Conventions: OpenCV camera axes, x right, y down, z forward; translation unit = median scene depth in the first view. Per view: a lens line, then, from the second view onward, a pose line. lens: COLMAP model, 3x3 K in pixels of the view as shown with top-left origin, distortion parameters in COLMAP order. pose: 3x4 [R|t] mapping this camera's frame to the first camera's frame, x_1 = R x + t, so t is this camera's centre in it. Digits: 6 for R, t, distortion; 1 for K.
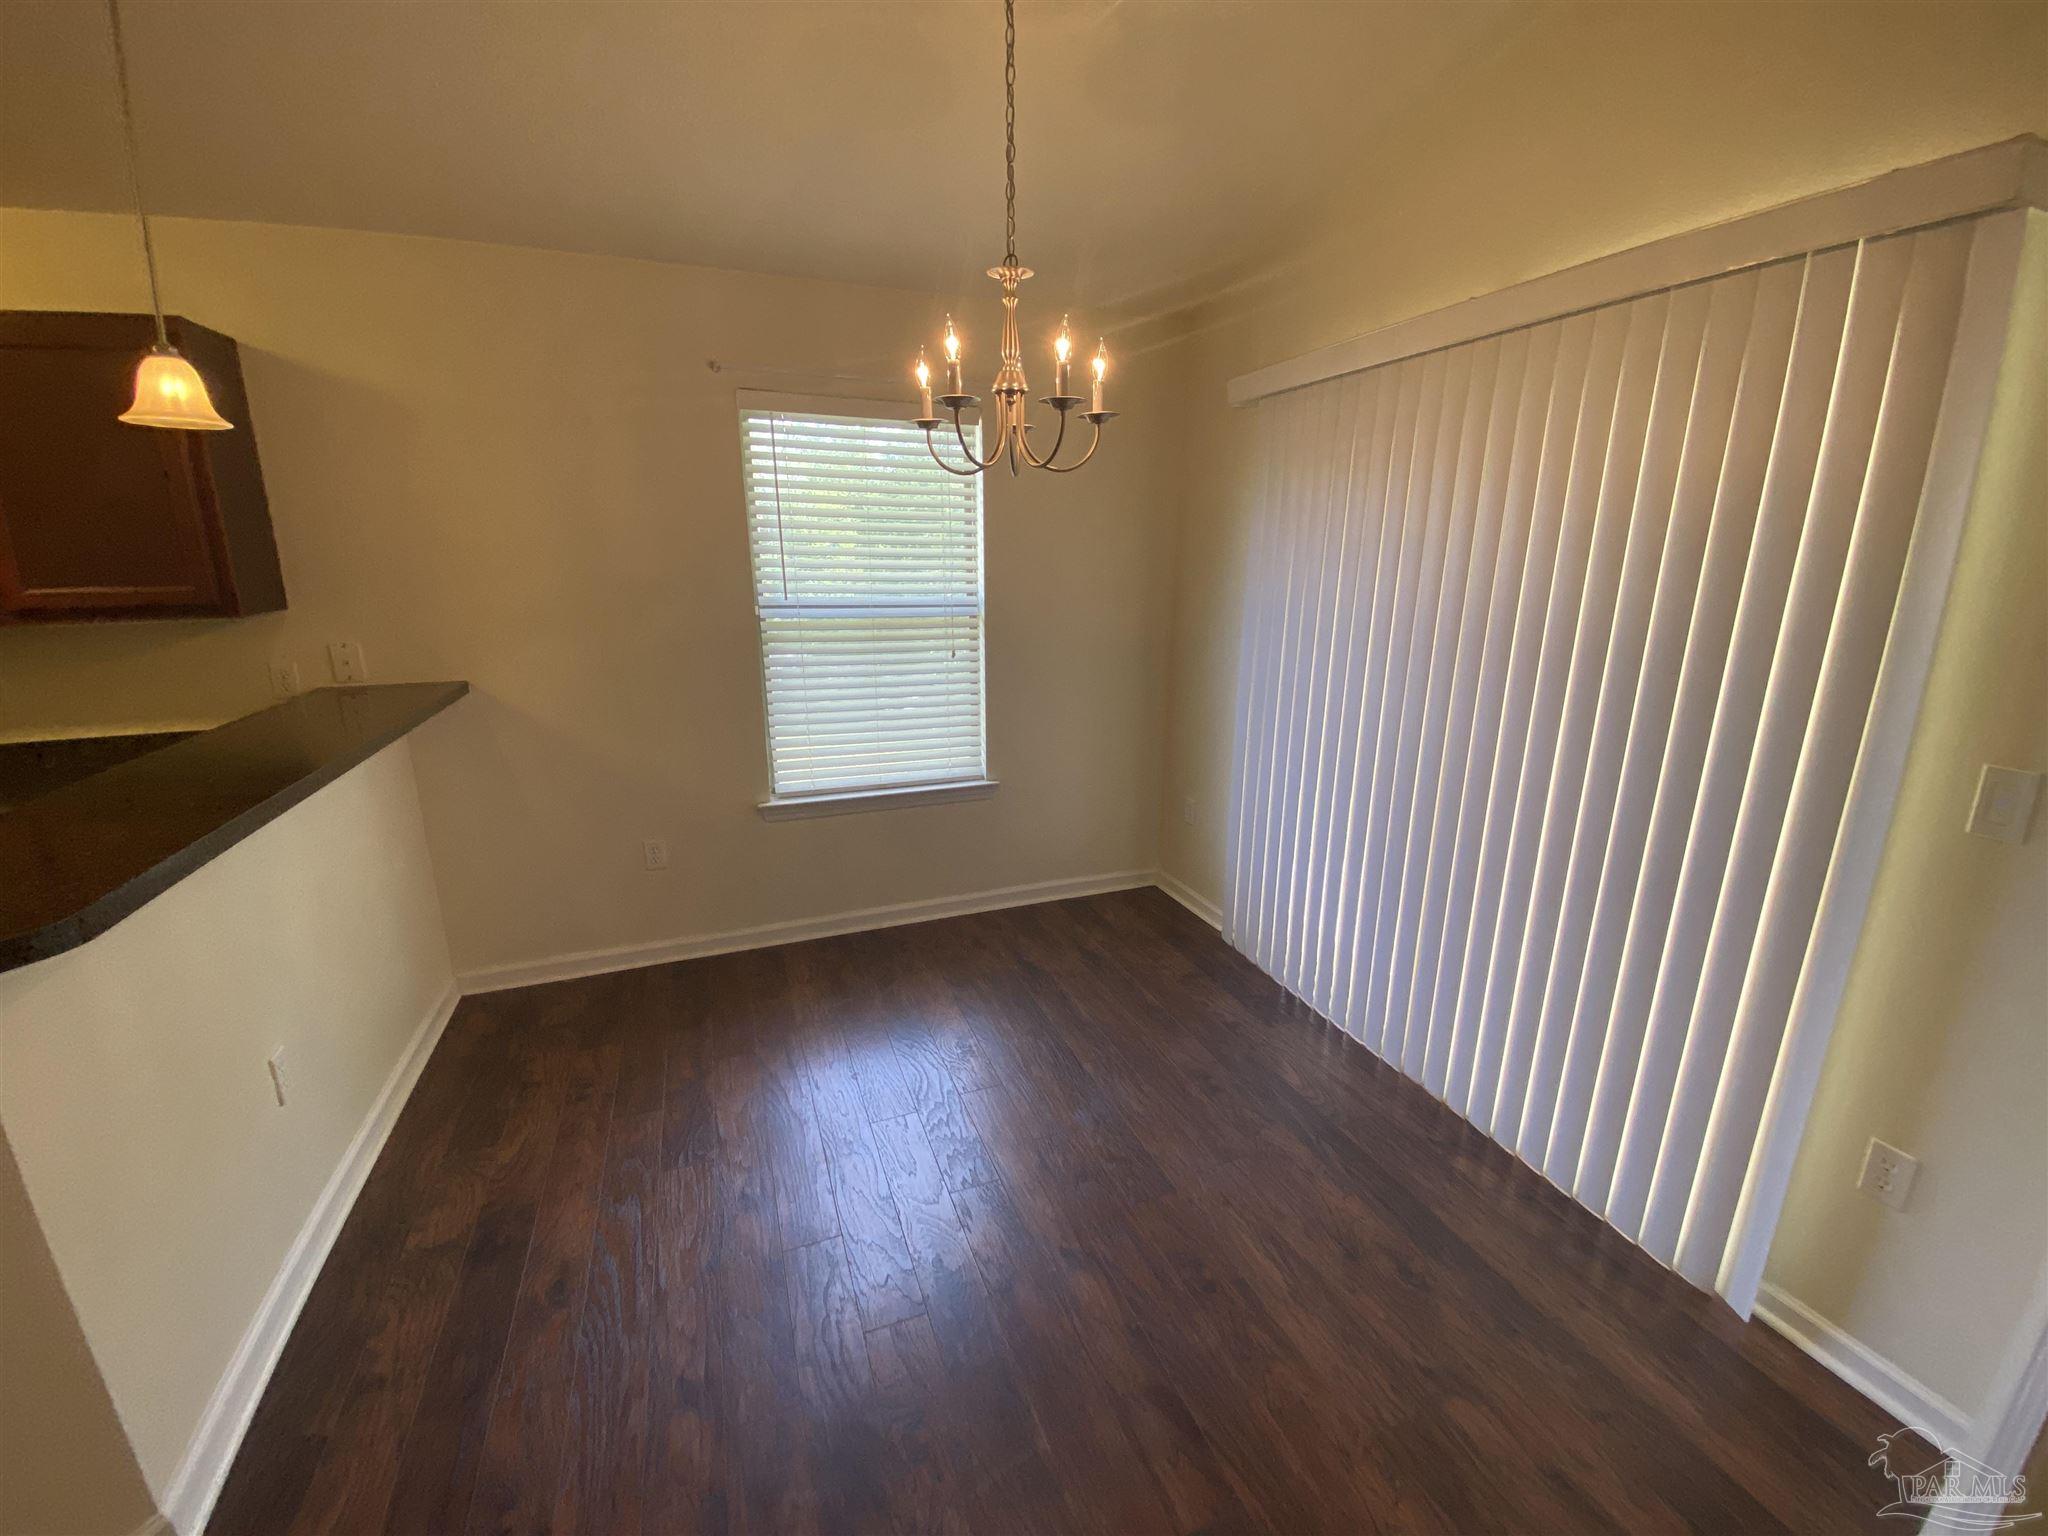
lens RADIAL K [[825.7, 0, 1024.0], [0, 825.7, 768.0], [0, 0, 1]] dist [0.024261, -0.020601]
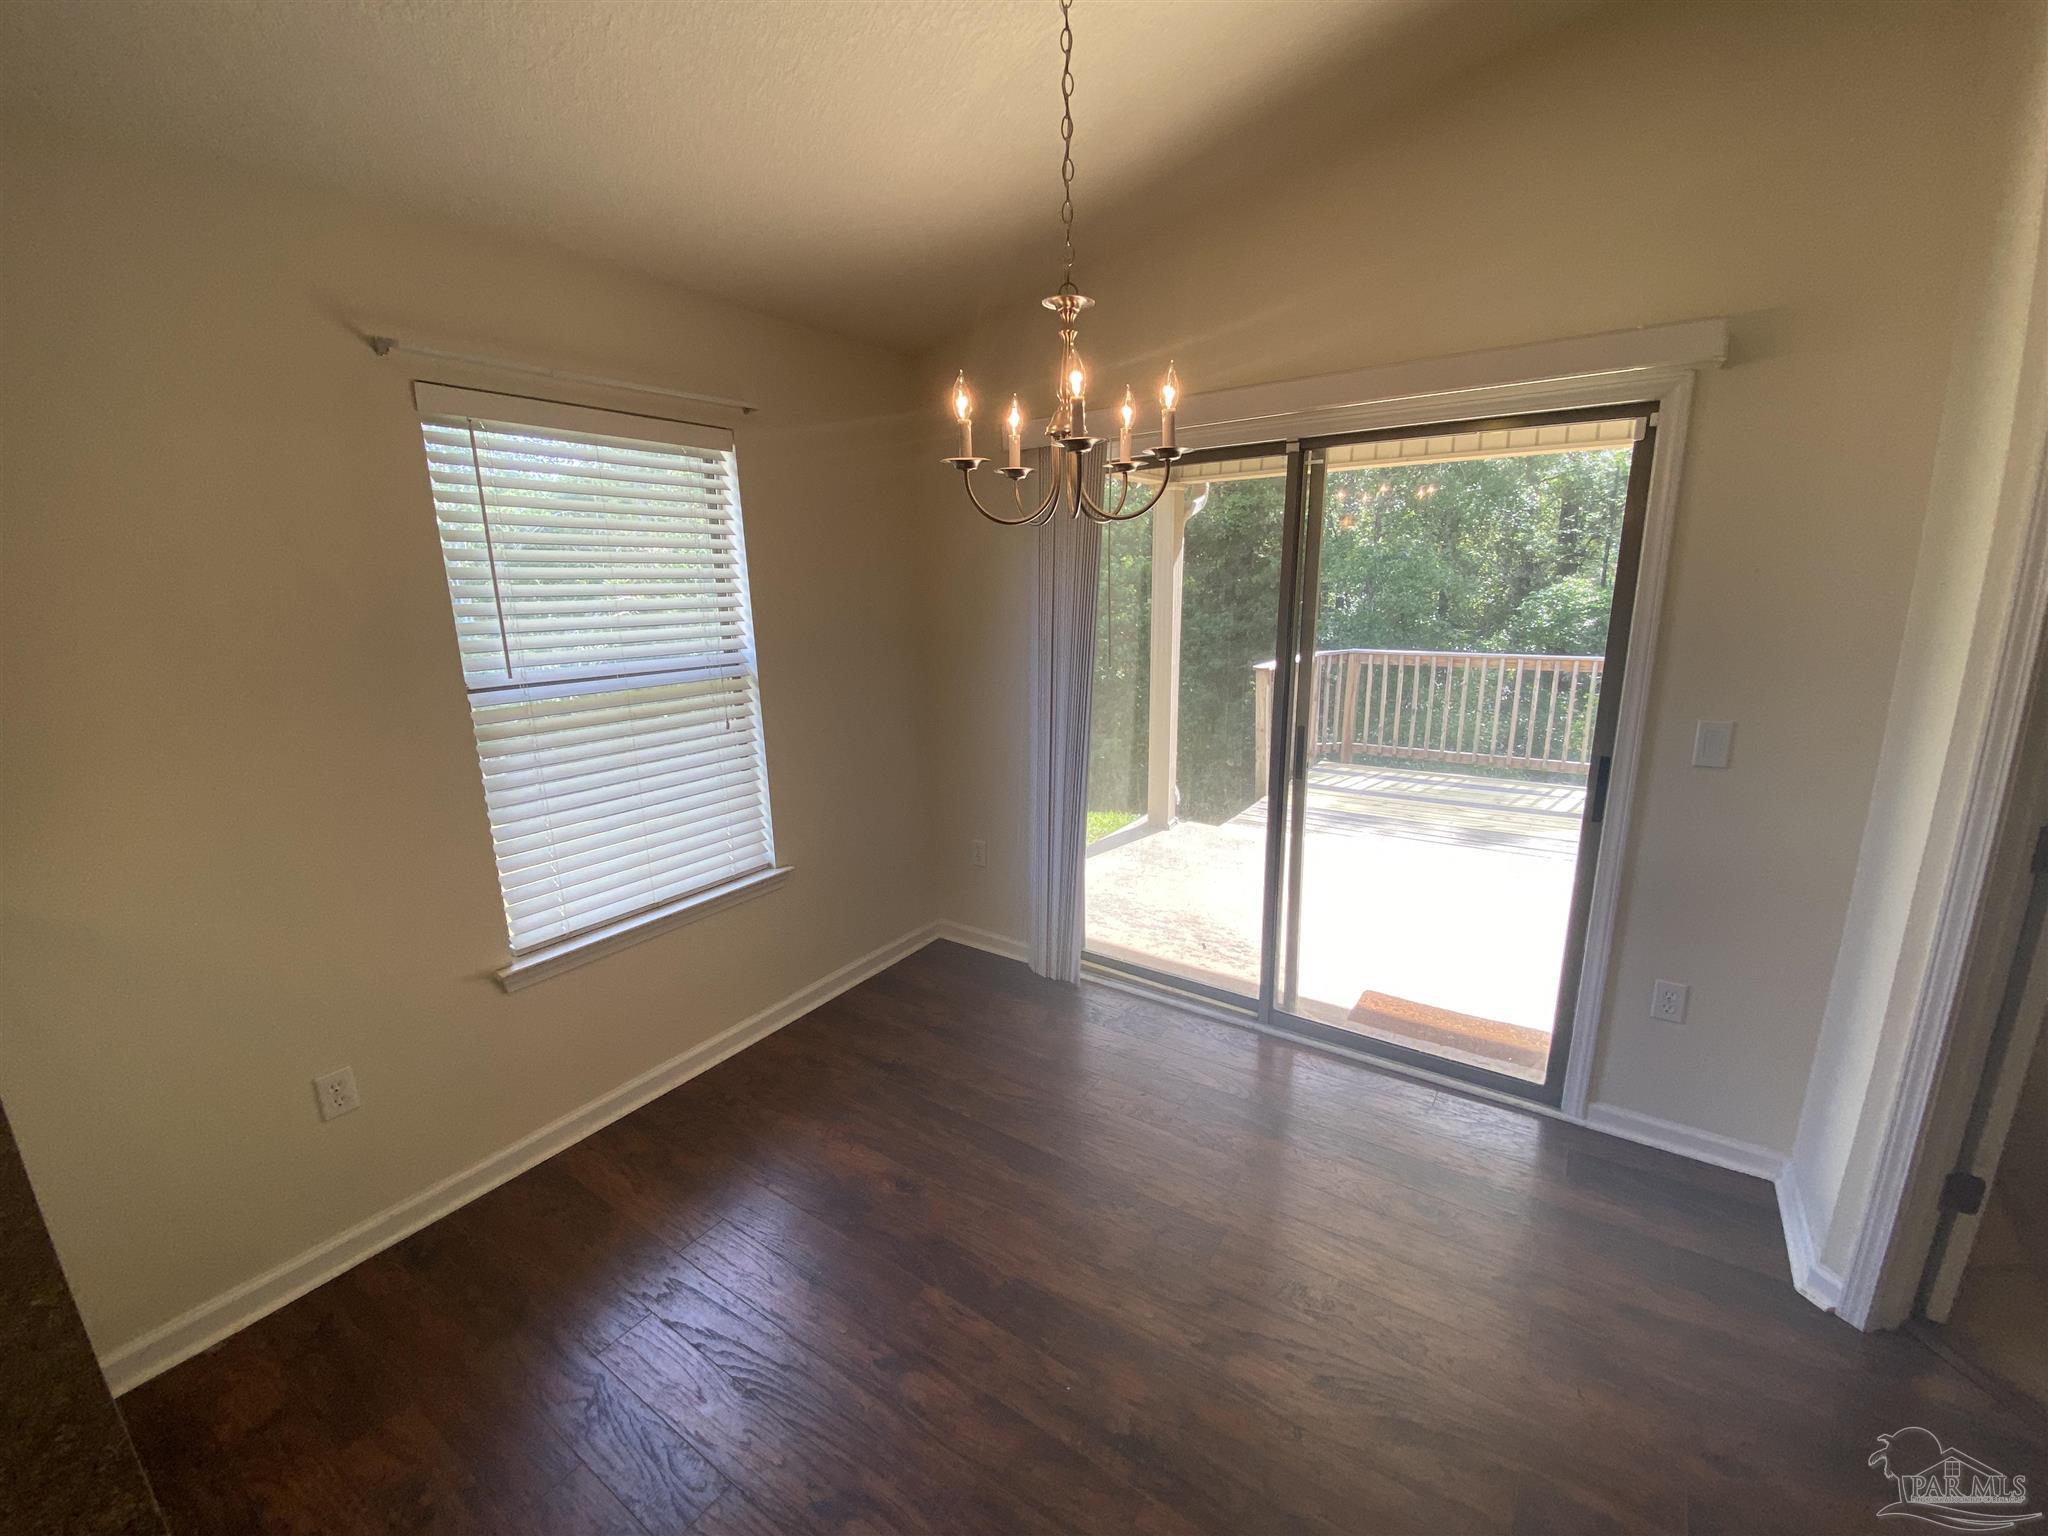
lens RADIAL K [[832.3, 0, 1037.0], [0, 832.3, 764.1], [0, 0, 1]] dist [0.034926, -0.030436]
pose [[0.828125, -0.145520, 0.541325, -0.308459], [0.164007, 0.986356, 0.014254, -0.065992], [-0.536013, 0.076977, 0.840693, 0.154364]]
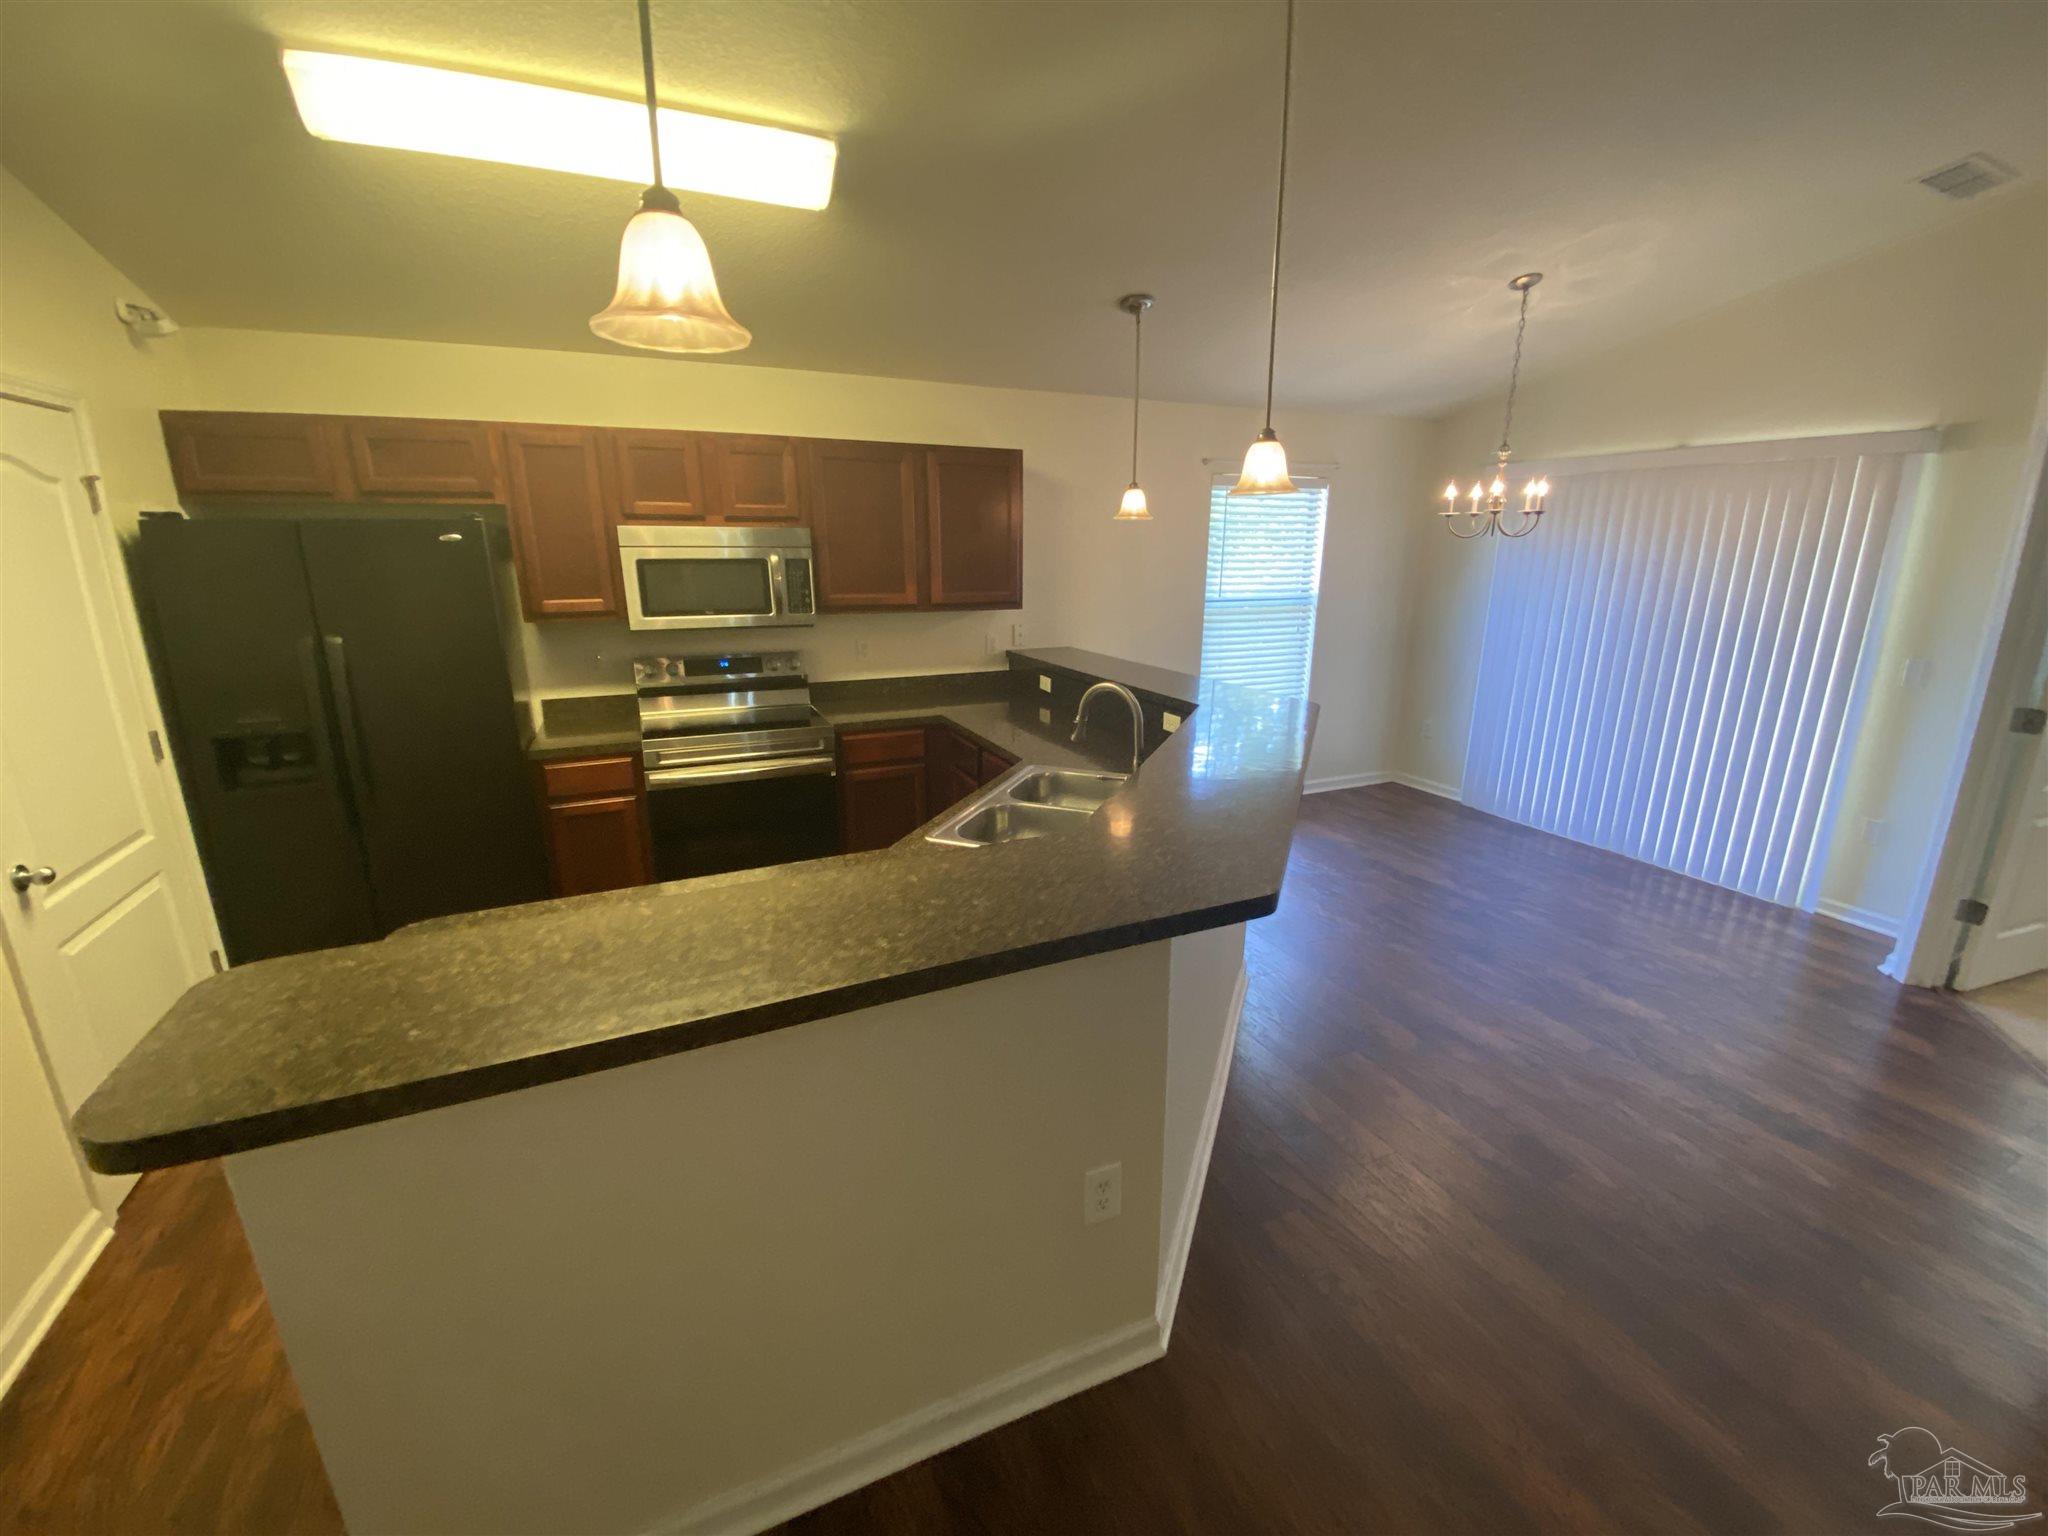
lens RADIAL K [[831.8, 0, 1018.8], [0, 831.8, 777.1], [0, 0, 1]] dist [0.034074, -0.030395]
pose [[0.999324, -0.019696, 0.031043, -0.738765], [0.019015, 0.999575, 0.022081, 0.111630], [-0.031465, -0.021476, 0.999274, -0.660061]]
